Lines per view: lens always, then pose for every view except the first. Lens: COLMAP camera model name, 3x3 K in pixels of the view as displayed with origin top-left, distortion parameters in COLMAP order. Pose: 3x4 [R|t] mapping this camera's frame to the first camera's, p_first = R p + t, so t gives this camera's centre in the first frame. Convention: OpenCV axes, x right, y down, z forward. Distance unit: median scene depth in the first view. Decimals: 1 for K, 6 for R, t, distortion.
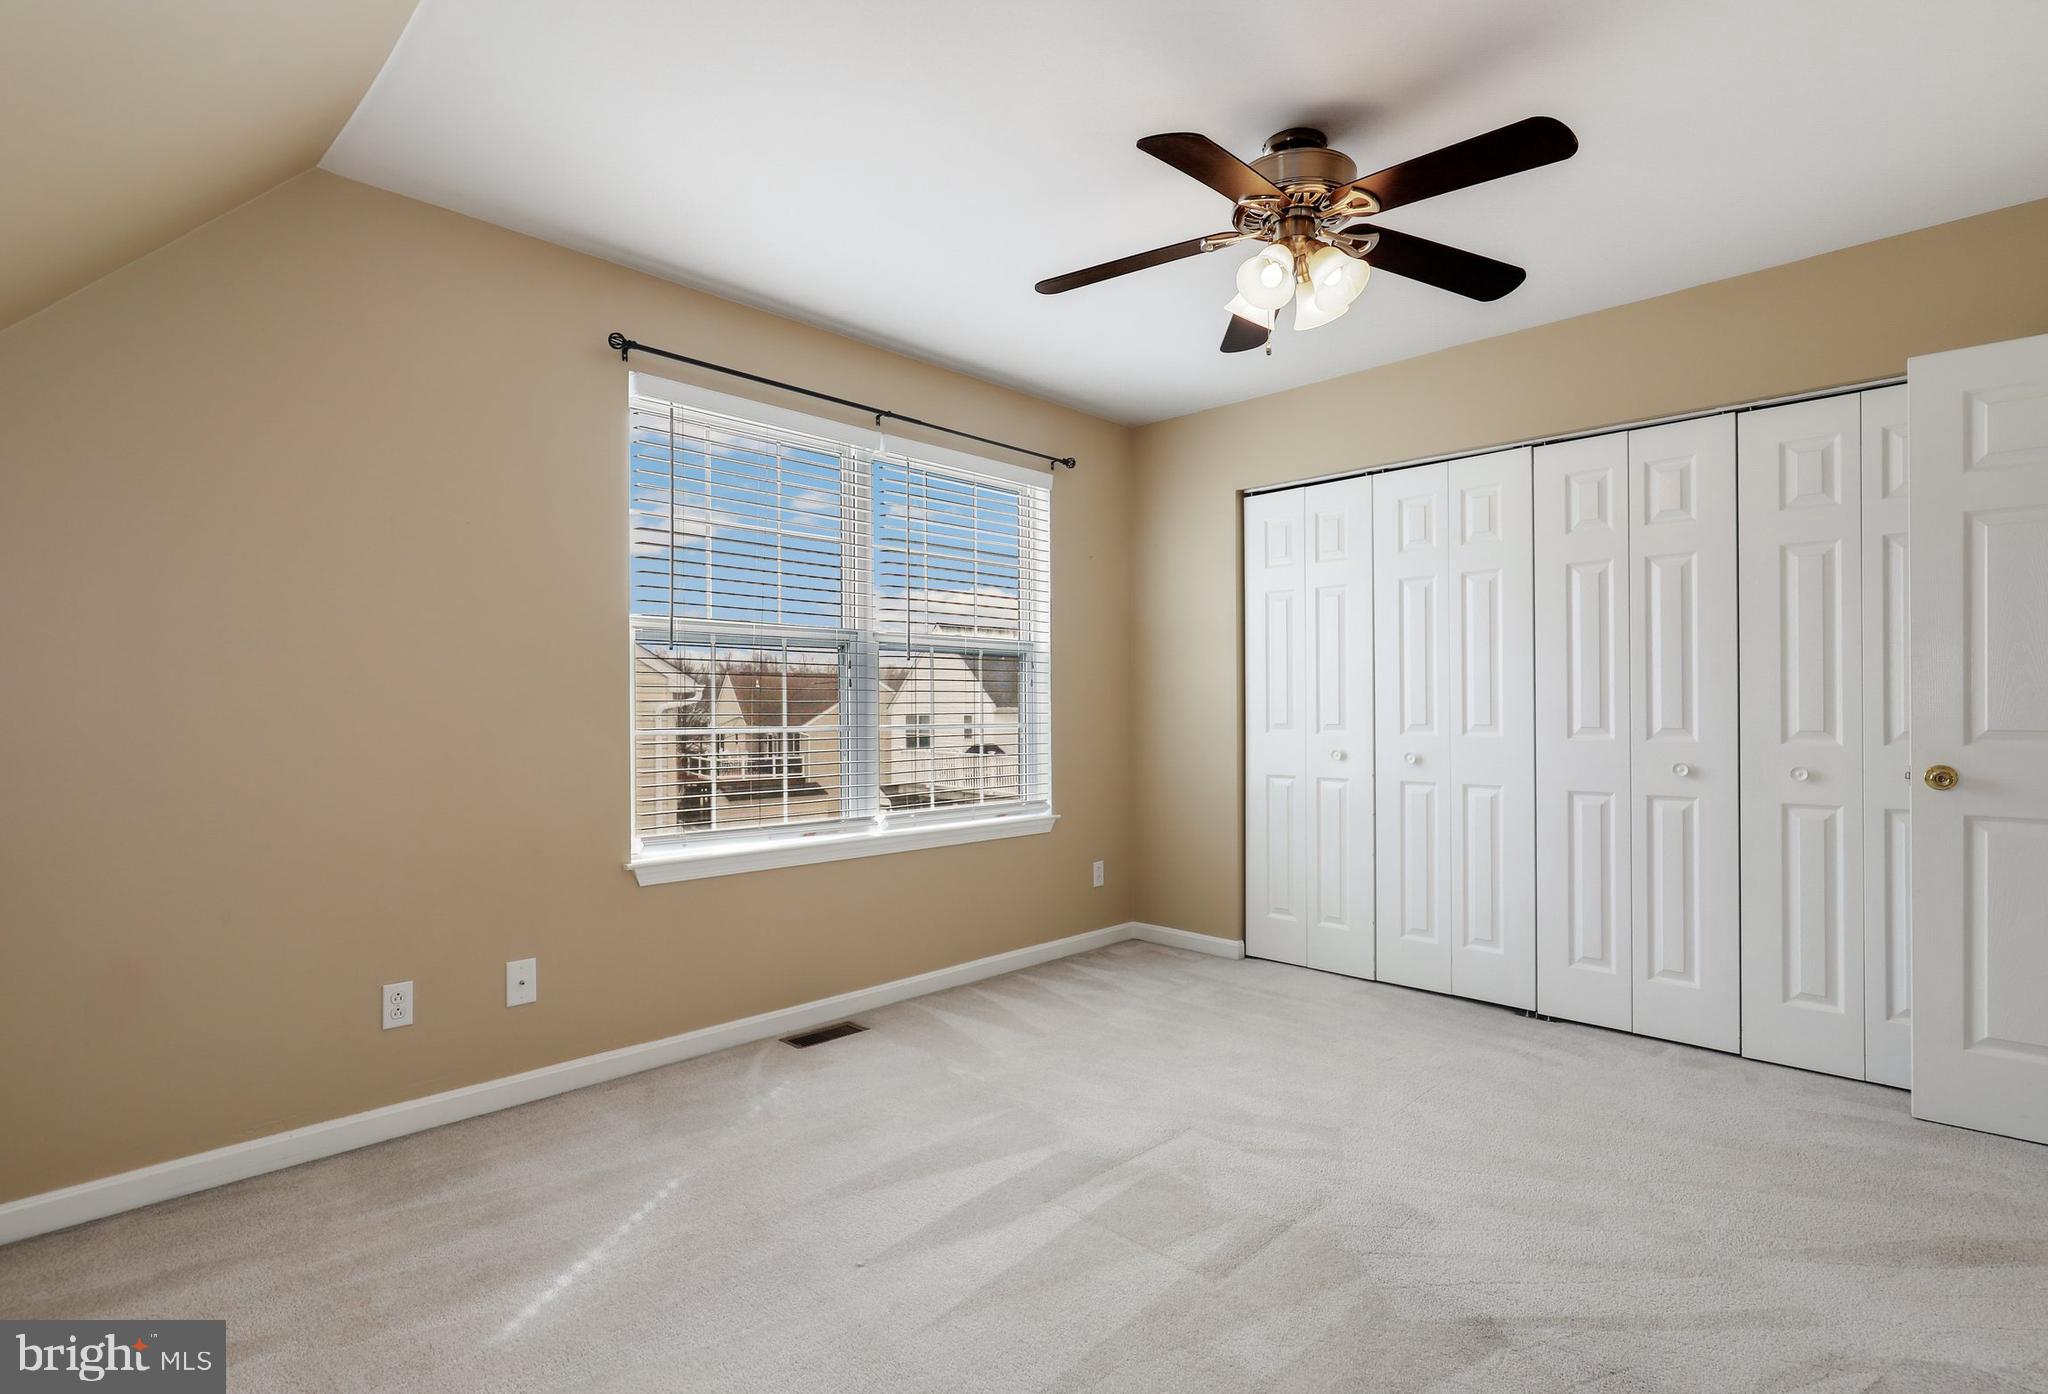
lens RADIAL K [[995.8, 0, 1024.0], [0, 995.8, 697.0], [0, 0, 1]] dist [0.001450, 0.000134]
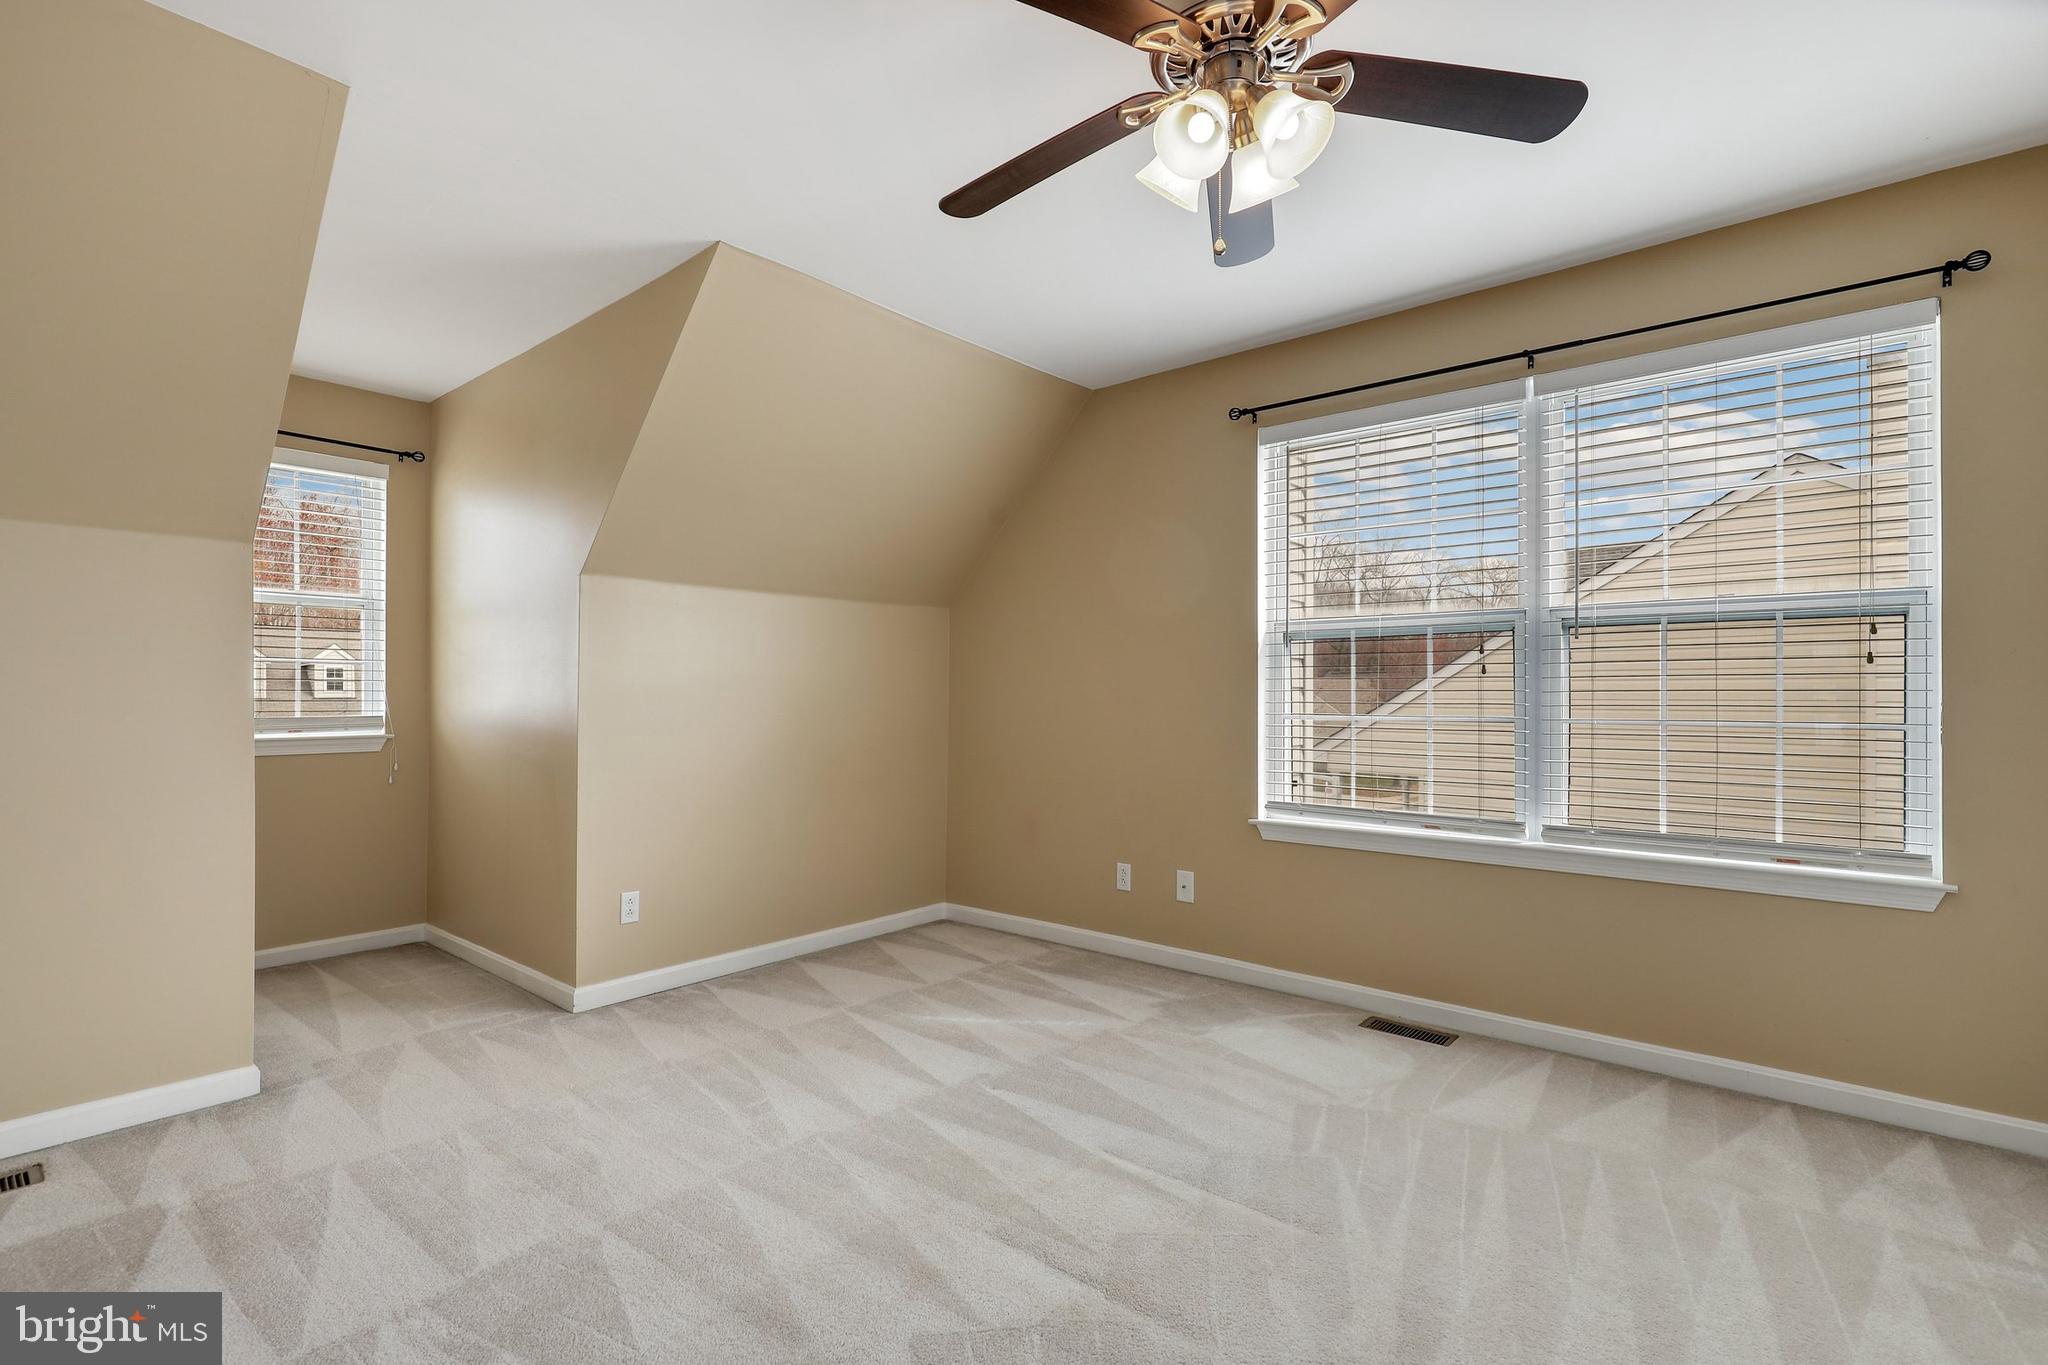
lens RADIAL K [[983.8, 0, 1066.9], [0, 983.8, 687.8], [0, 0, 1]] dist [0.001522, 0.000356]
pose [[0.079959, -0.006751, -0.996775, 0.656309], [0.004958, 0.999967, -0.006374, 0.006210], [0.996786, -0.004432, 0.079990, 0.525522]]
